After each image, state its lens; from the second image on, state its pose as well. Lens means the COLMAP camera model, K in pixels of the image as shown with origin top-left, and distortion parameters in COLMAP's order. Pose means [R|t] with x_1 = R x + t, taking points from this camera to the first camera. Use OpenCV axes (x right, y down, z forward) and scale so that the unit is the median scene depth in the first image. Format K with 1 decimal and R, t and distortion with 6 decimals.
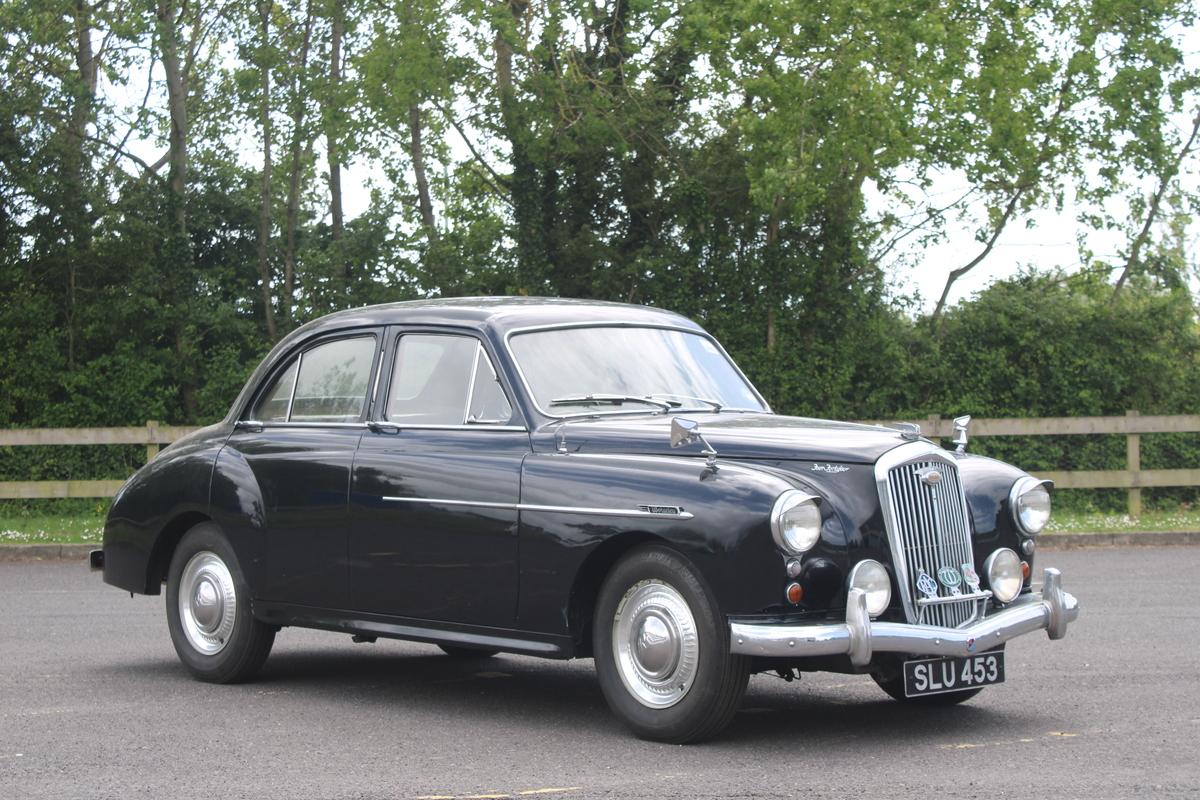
lens RADIAL K [[2589.1, 0, 598.6], [0, 2589.1, 393.1], [0, 0, 1]] dist [-0.029562, 0.000000]
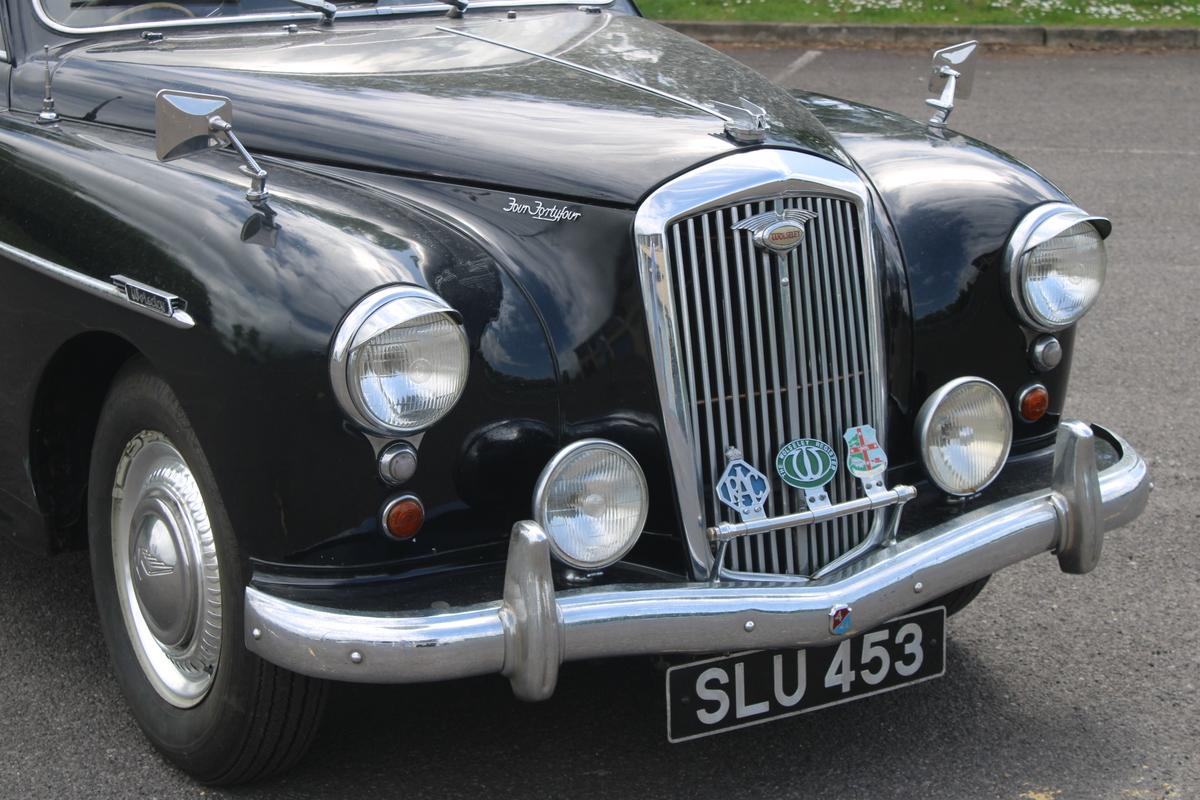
lens RADIAL K [[2589.1, 0, 600.2], [0, 2589.1, 392.9], [0, 0, 1]] dist [-0.029562, 0.000000]
pose [[0.986934, 0.053025, -0.152148, 0.167482], [-0.016352, 0.972385, 0.232810, -0.043135], [0.160291, -0.227280, 0.960547, 0.571568]]
